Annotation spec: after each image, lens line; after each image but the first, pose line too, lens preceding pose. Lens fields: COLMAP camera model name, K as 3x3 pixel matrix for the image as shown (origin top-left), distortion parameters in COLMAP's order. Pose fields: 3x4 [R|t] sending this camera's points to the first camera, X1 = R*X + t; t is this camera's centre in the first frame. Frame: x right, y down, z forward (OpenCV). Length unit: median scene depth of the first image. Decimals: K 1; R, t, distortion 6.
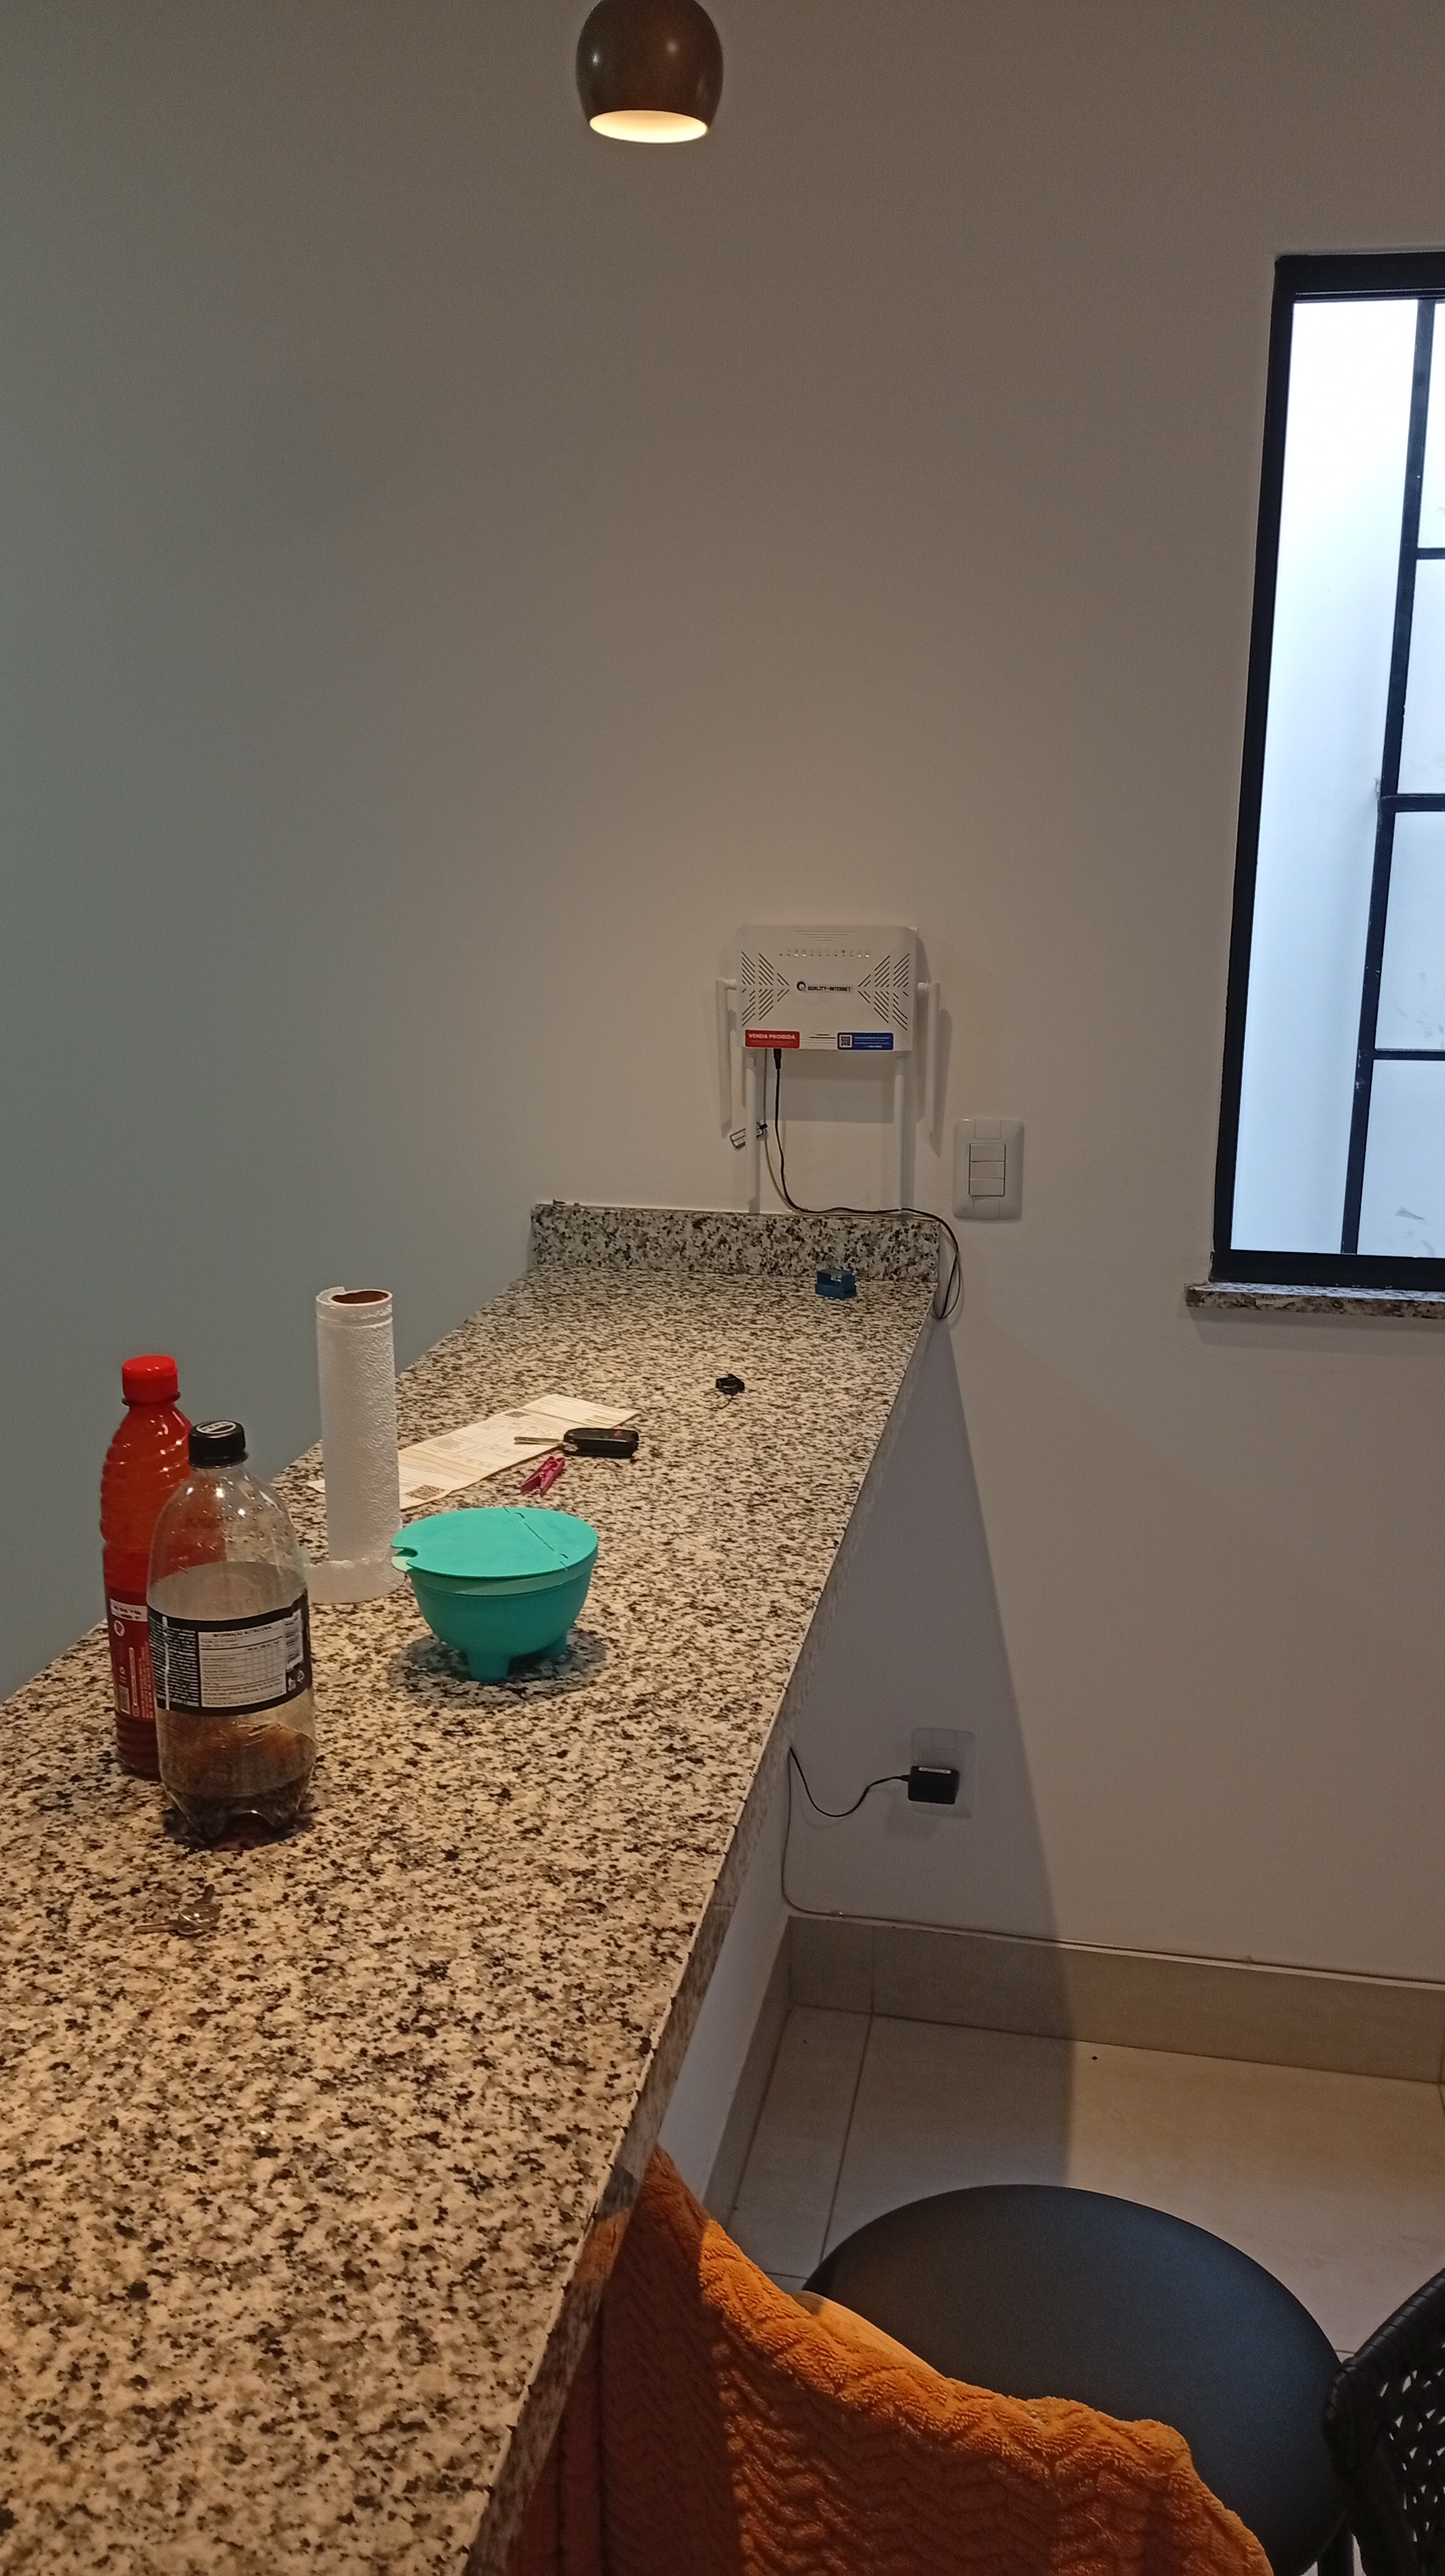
lens RADIAL K [[1966.5, 0, 722.5], [0, 1966.5, 1288.0], [0, 0, 1]] dist [0.005254, -0.113986]
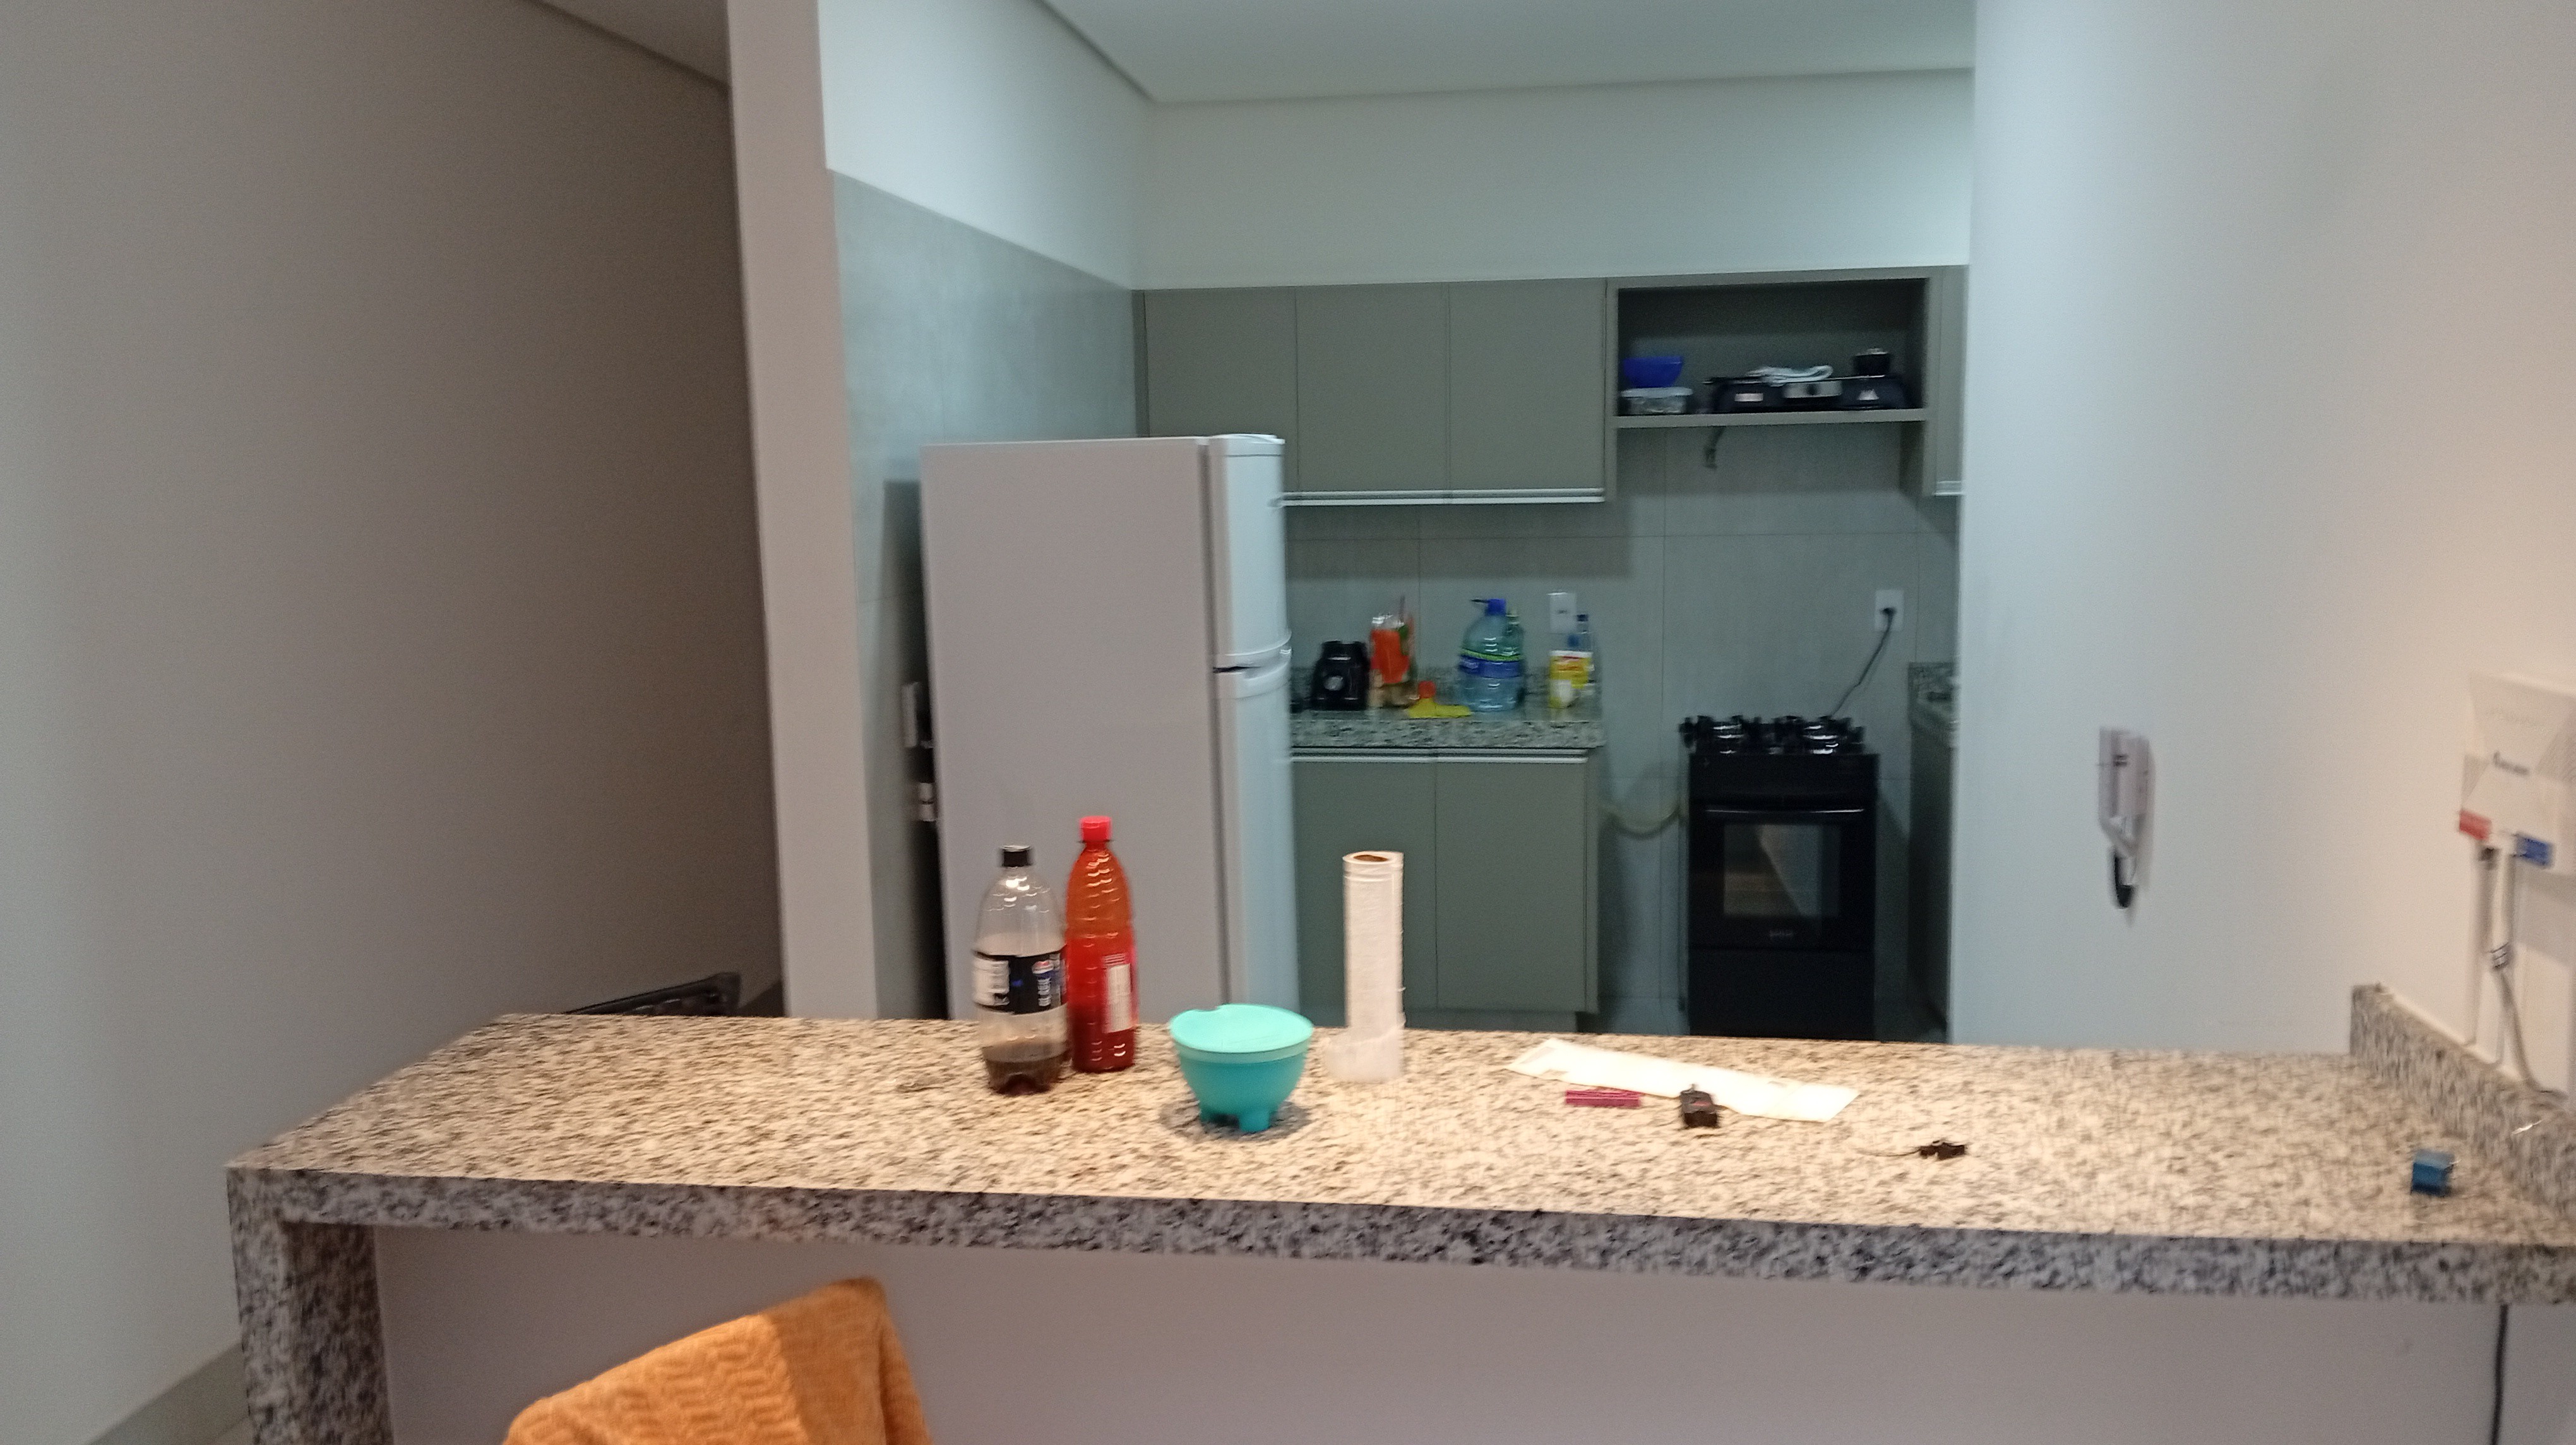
lens RADIAL K [[1966.5, 0, 1288.0], [0, 1966.5, 722.5], [0, 0, 1]] dist [0.005254, -0.113986]
pose [[0.069097, 0.132882, -0.988720, 1.157893], [-0.247491, 0.962390, 0.112047, -0.224420], [0.966423, 0.236957, 0.099386, 0.825345]]
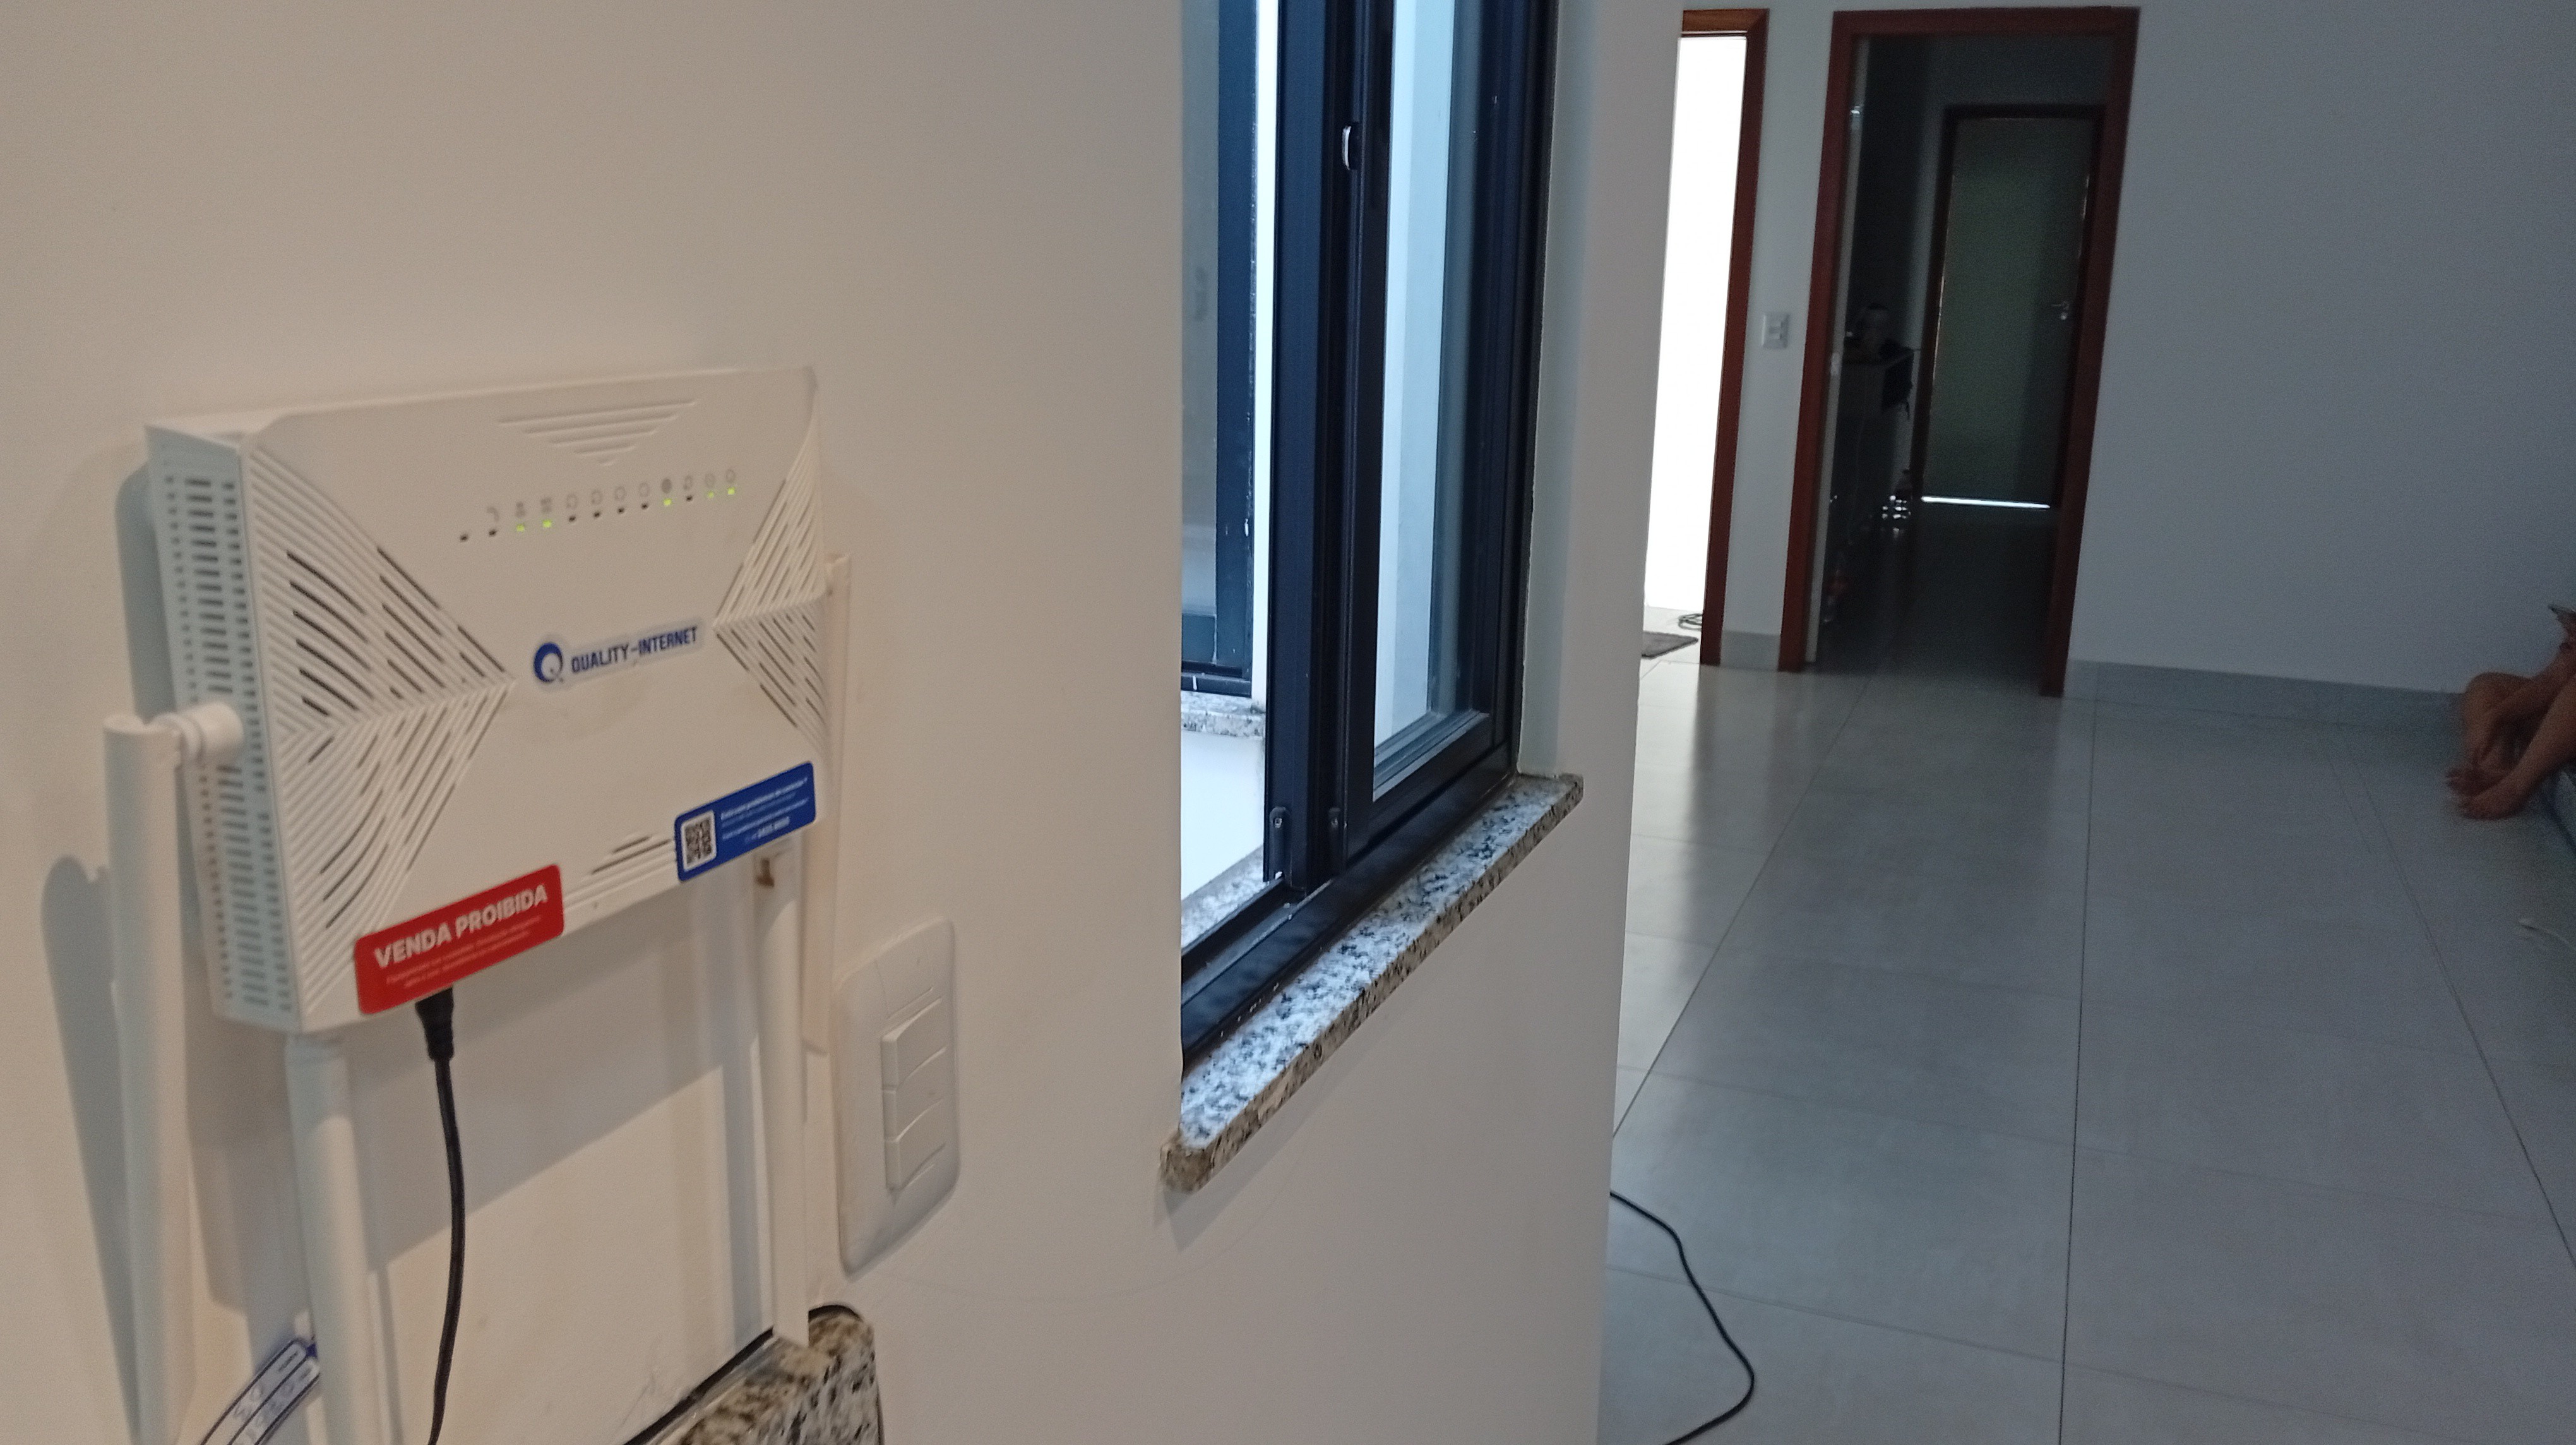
lens RADIAL K [[1966.5, 0, 1288.0], [0, 1966.5, 722.5], [0, 0, 1]] dist [0.005254, -0.113986]
pose [[0.183627, -0.229850, 0.955746, -0.258380], [0.245836, 0.952120, 0.181746, -0.274204], [-0.951759, 0.201584, 0.231340, 1.431193]]
